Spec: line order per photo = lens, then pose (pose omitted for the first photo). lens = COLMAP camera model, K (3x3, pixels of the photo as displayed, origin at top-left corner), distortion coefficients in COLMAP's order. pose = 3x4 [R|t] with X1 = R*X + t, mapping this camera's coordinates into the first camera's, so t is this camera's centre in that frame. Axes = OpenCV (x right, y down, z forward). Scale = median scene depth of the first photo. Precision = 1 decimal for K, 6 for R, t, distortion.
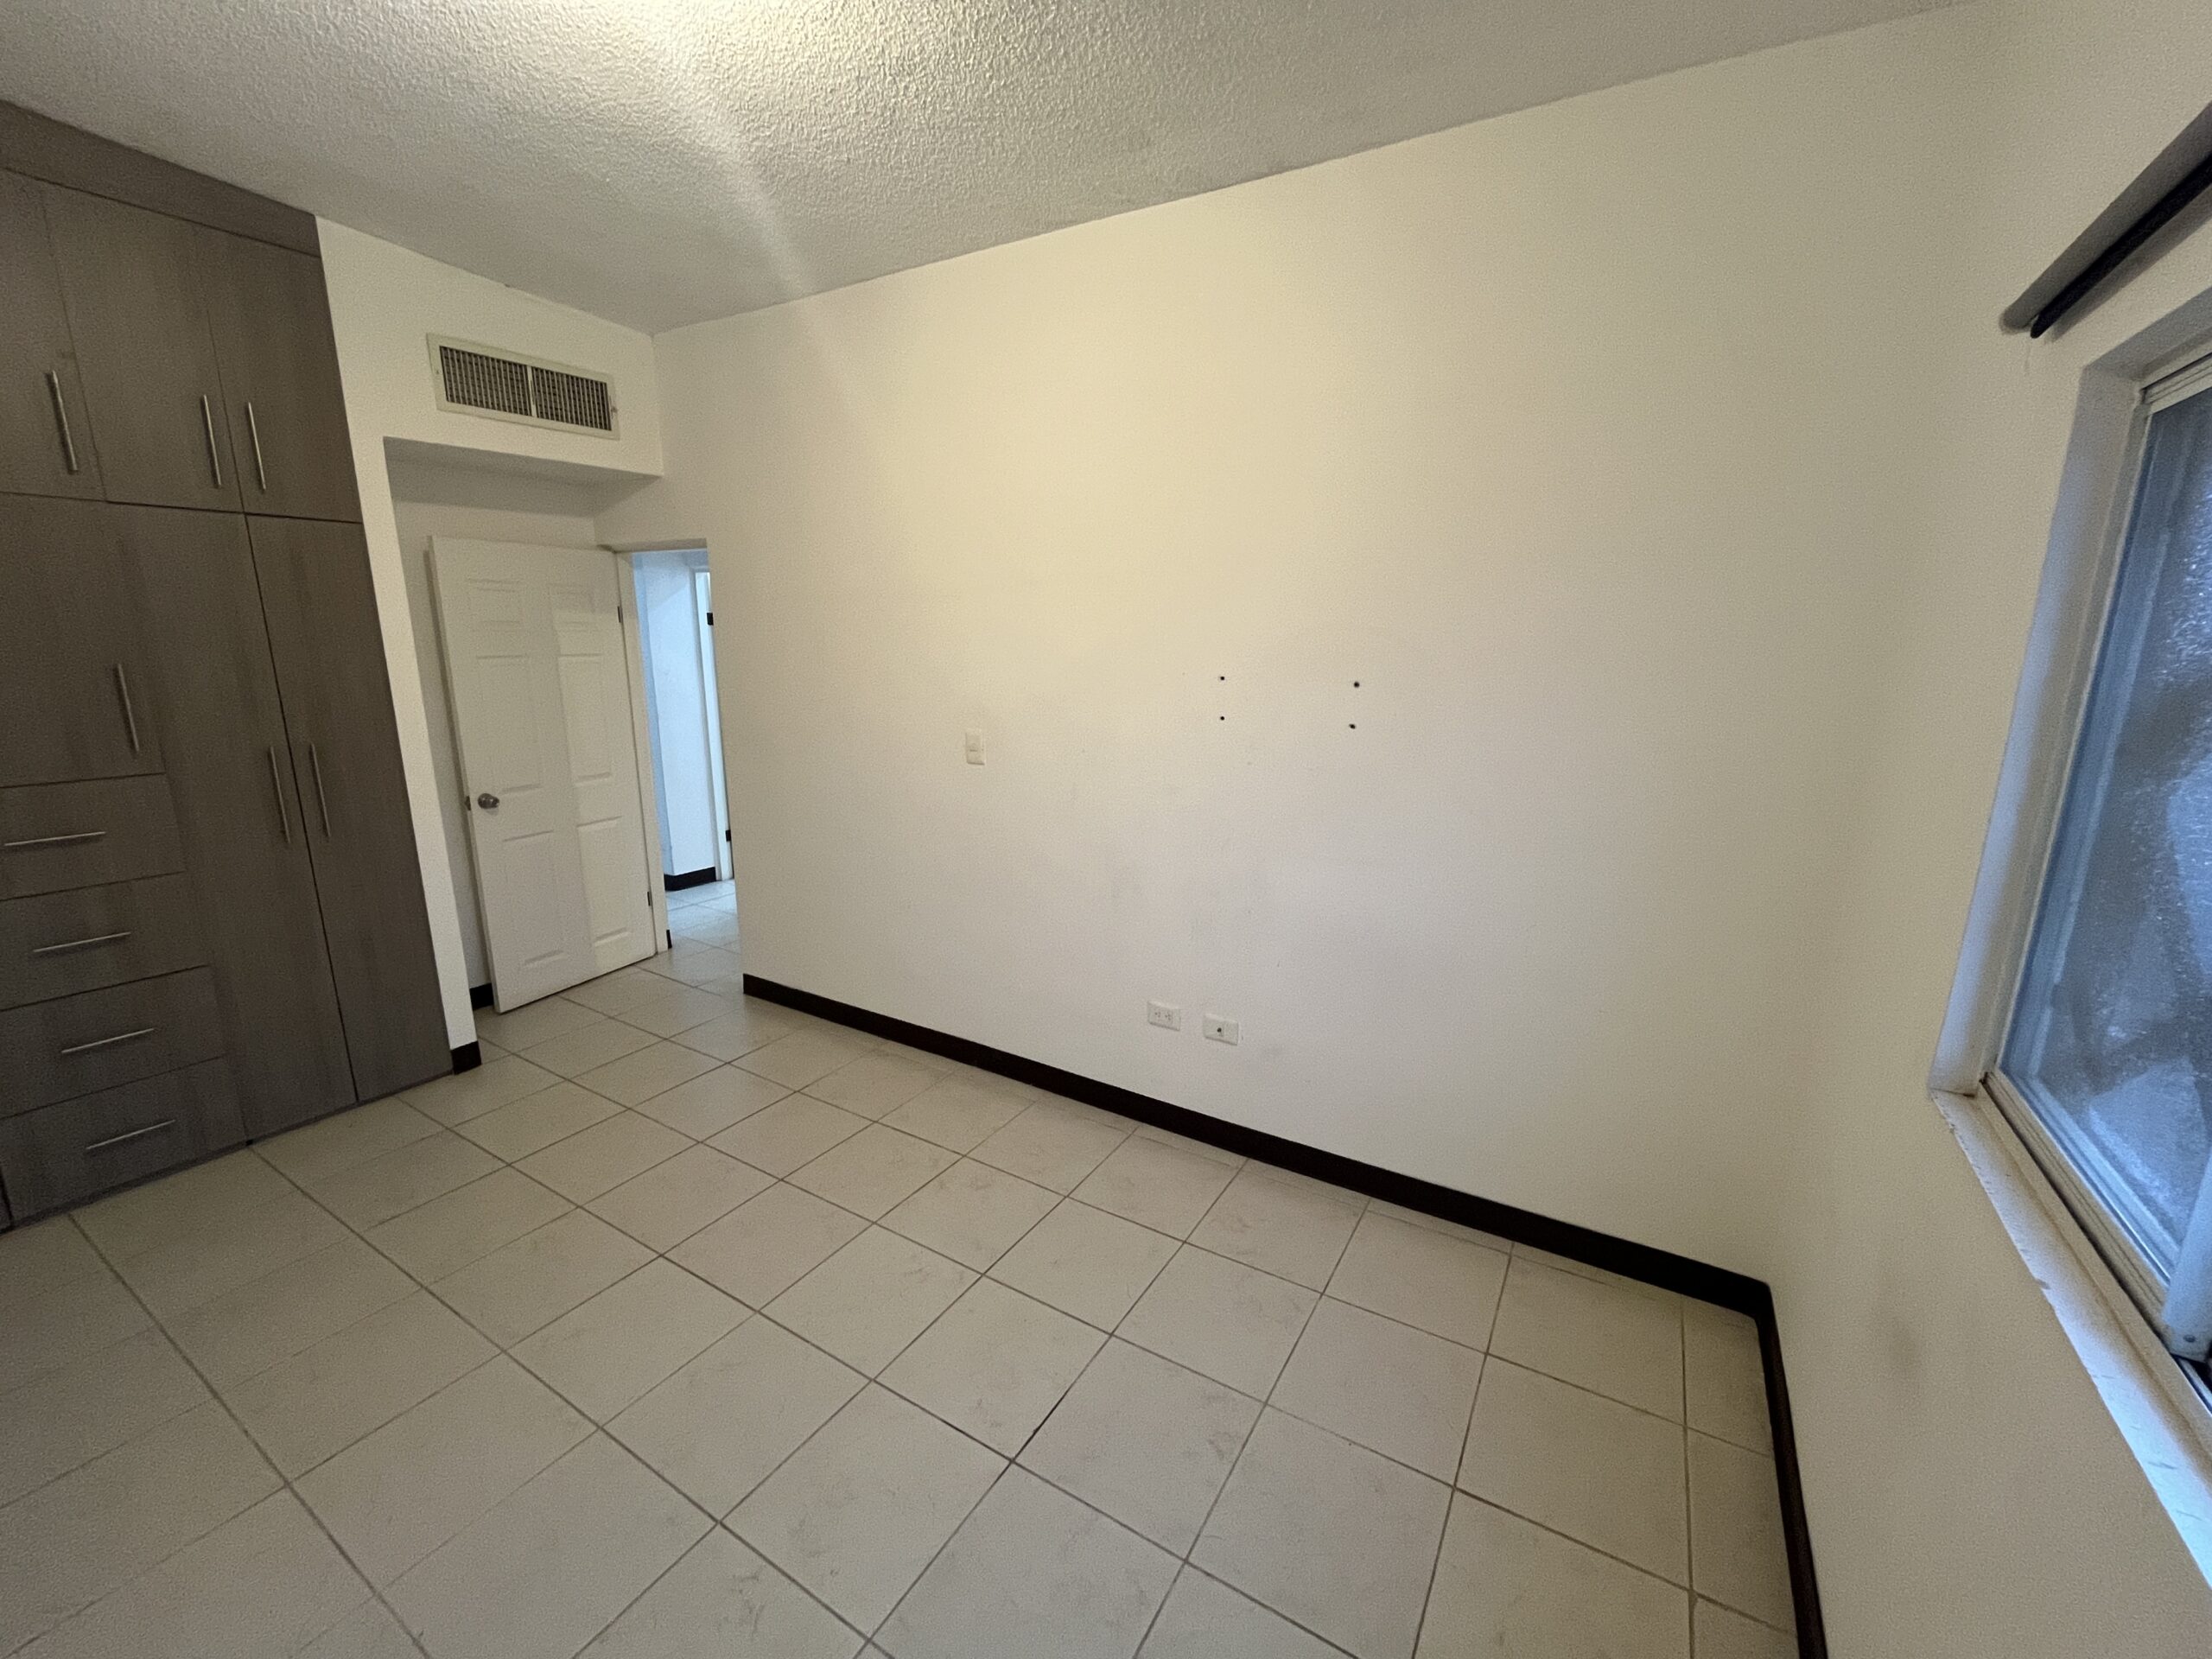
lens RADIAL K [[894.5, 0, 1110.0], [0, 894.5, 829.5], [0, 0, 1]] dist [-0.001791, -0.000539]
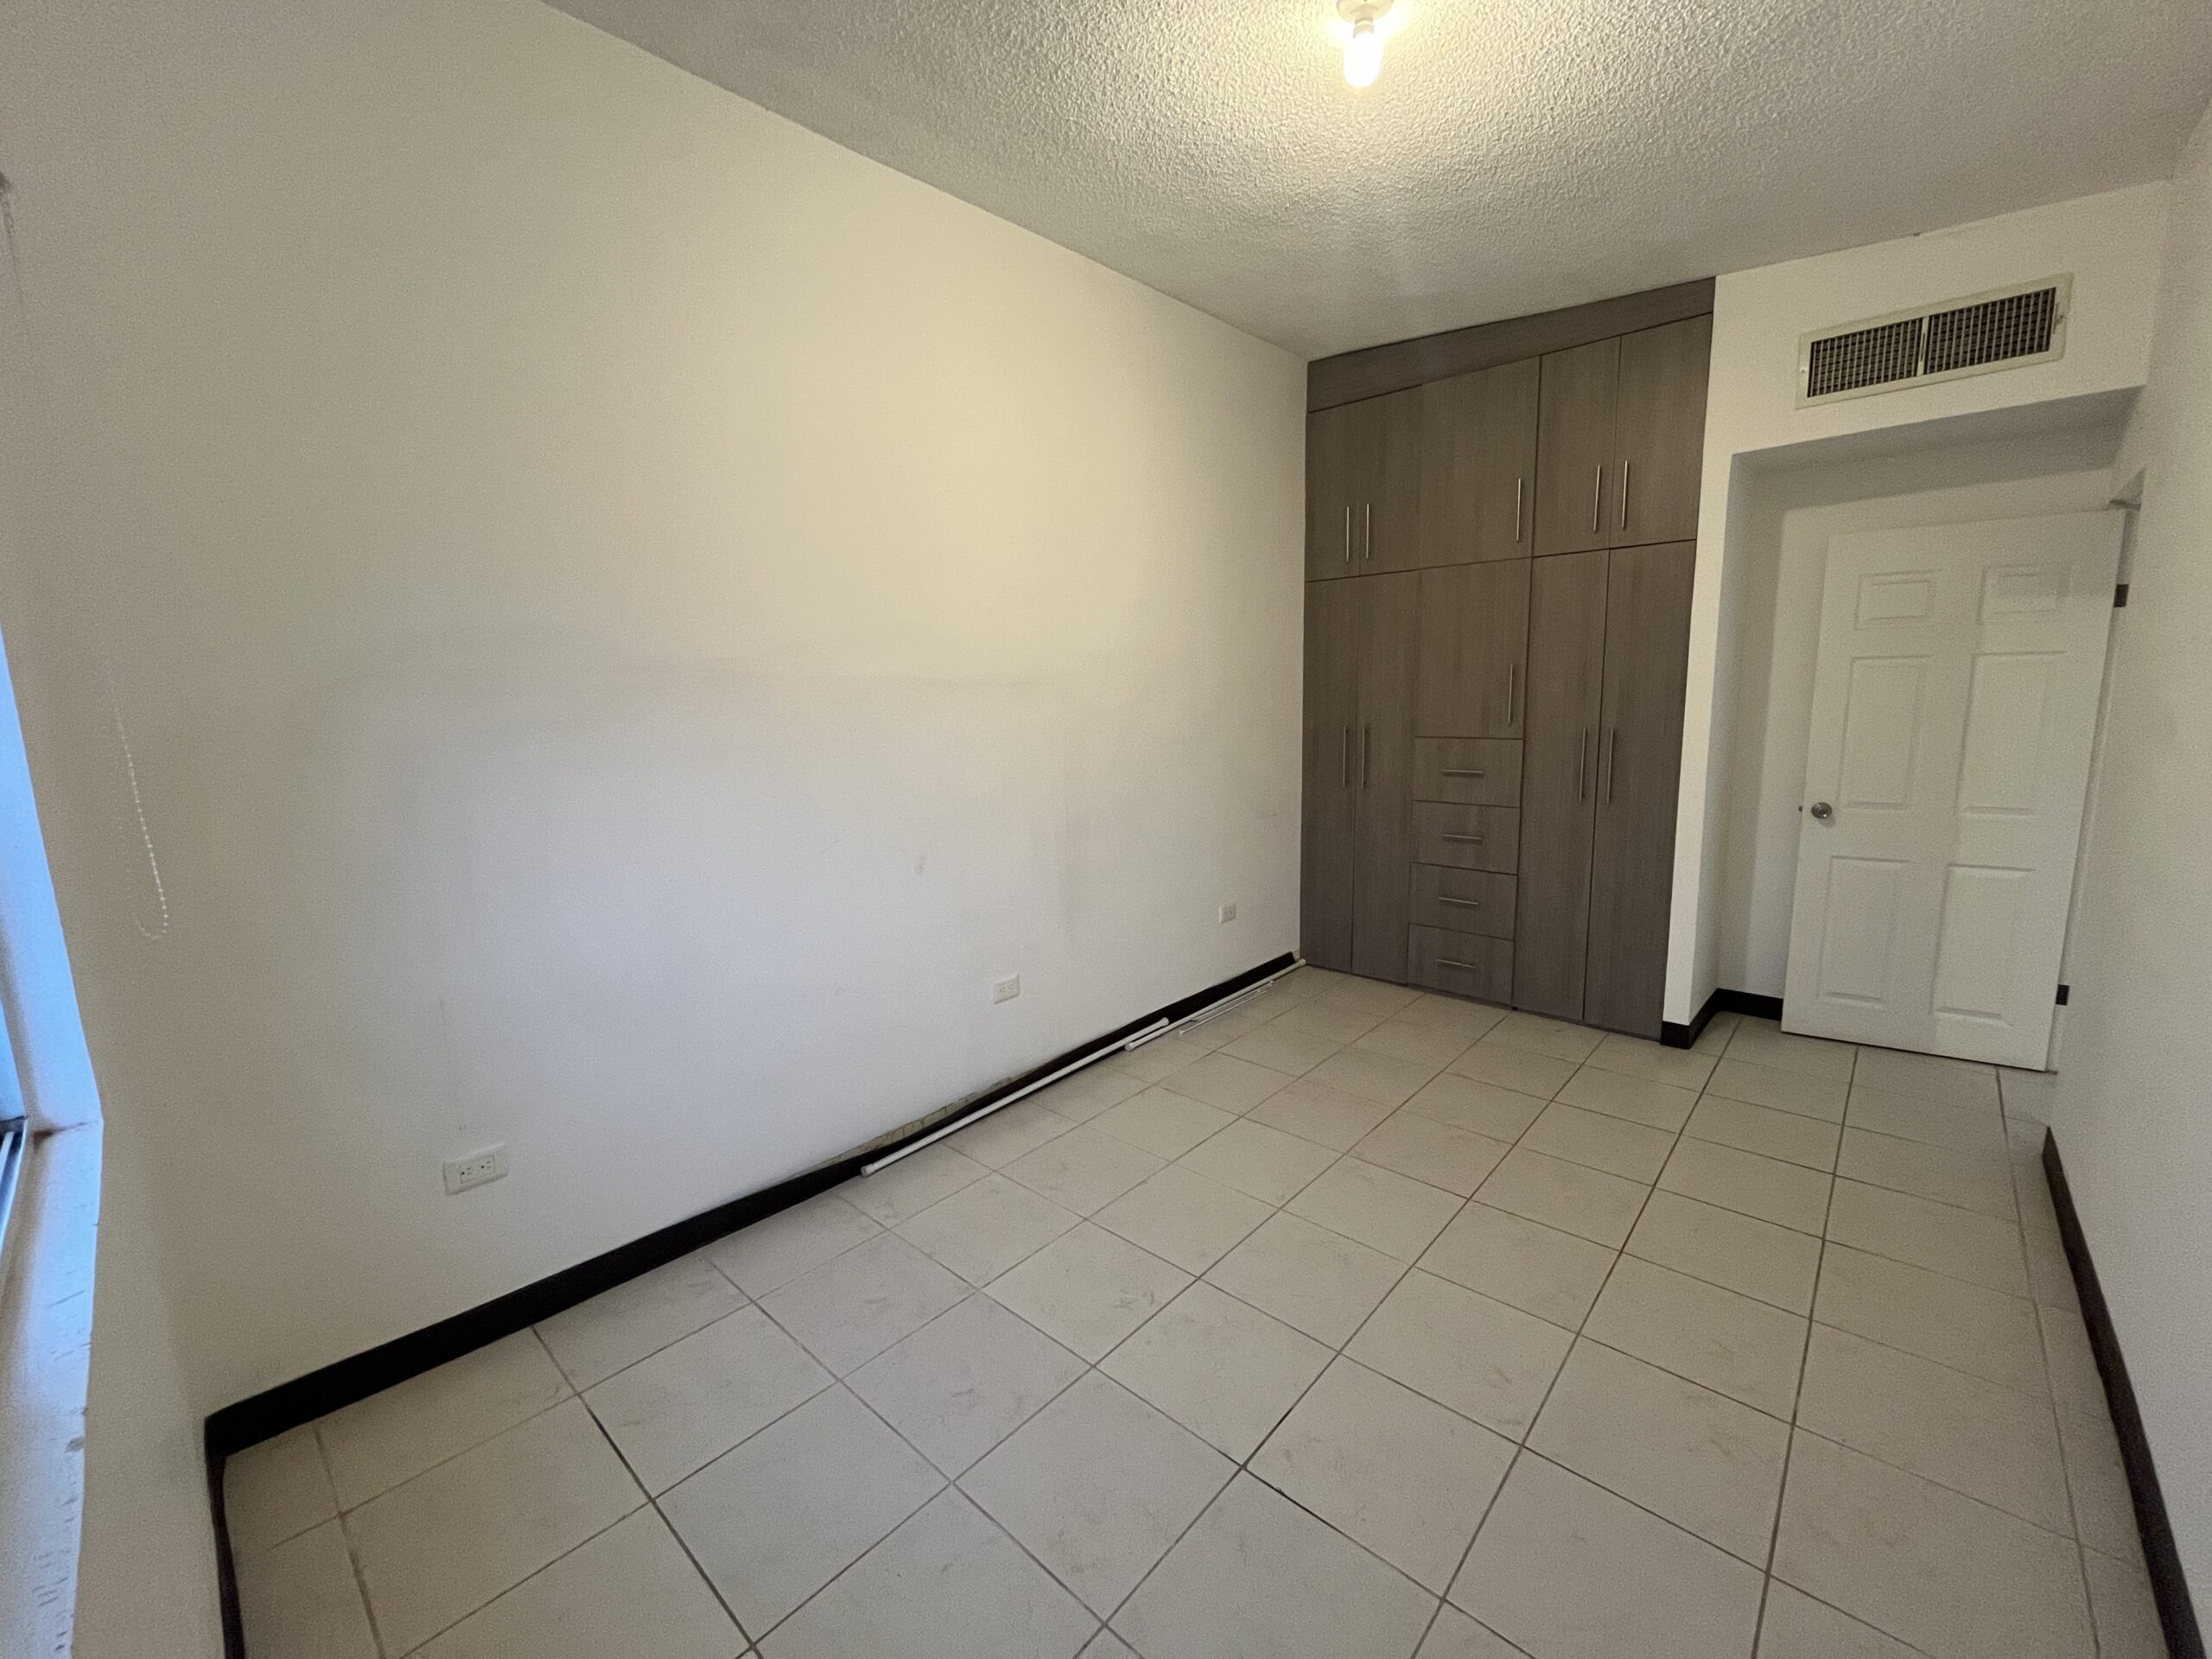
lens RADIAL K [[894.5, 0, 1108.2], [0, 894.5, 823.7], [0, 0, 1]] dist [-0.001791, -0.000539]
pose [[-0.189518, 0.145398, -0.971052, 0.397631], [-0.191618, 0.964483, 0.181812, -0.049993], [0.962998, 0.220528, -0.154926, 0.466104]]
